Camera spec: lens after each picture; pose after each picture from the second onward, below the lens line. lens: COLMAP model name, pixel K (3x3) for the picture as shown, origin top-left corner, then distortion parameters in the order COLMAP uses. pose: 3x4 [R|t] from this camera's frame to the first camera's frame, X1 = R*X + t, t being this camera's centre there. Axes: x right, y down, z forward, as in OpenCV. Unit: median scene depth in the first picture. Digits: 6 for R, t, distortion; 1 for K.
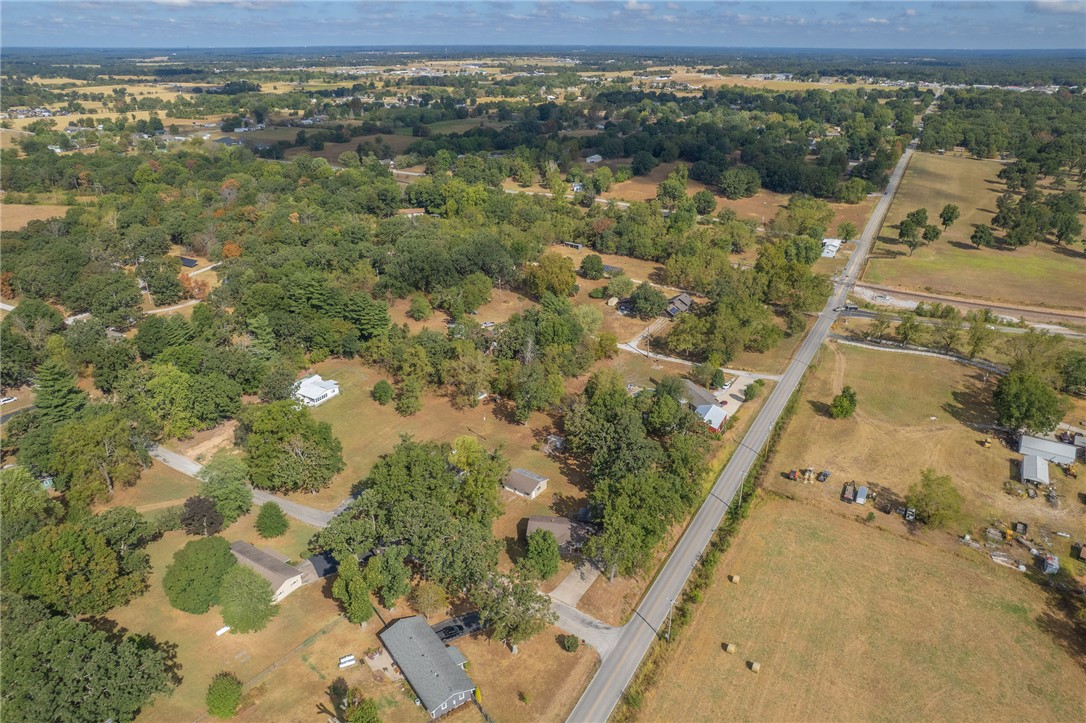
lens RADIAL K [[698.7, 0, 539.0], [0, 698.7, 350.6], [0, 0, 1]] dist [-0.059041, 0.049375]
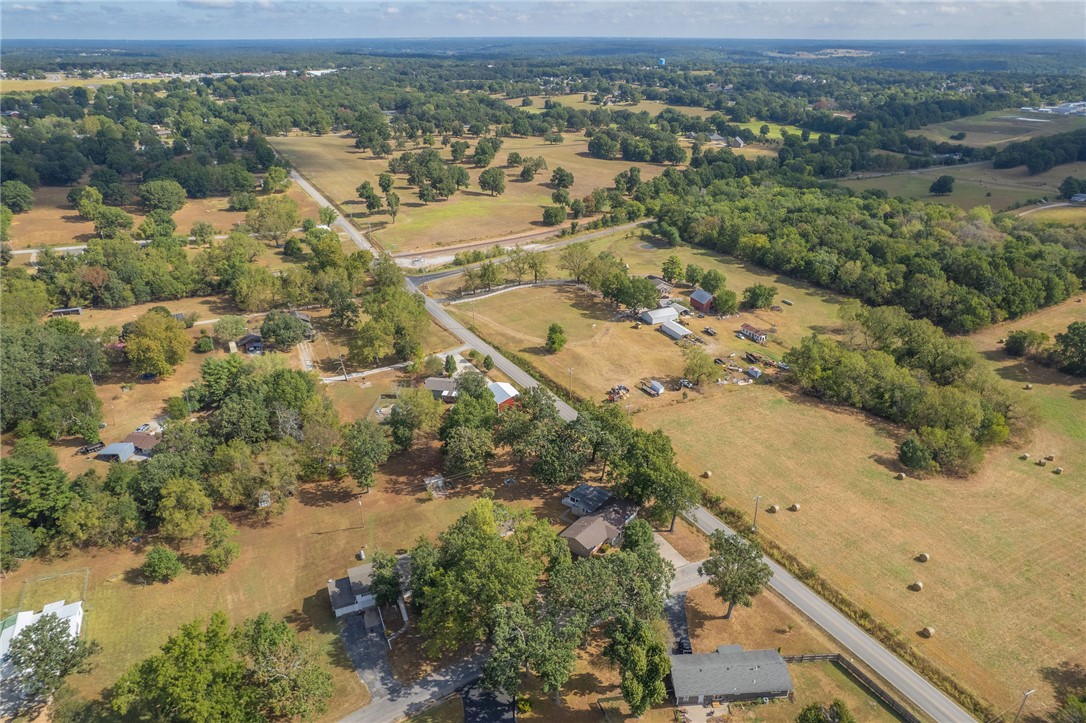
lens RADIAL K [[698.7, 0, 539.0], [0, 698.7, 350.6], [0, 0, 1]] dist [-0.059041, 0.049375]
pose [[0.536002, -0.358243, 0.764436, -0.488710], [0.347952, 0.918757, 0.186589, -0.136164], [-0.769175, 0.165975, 0.617107, 0.286039]]
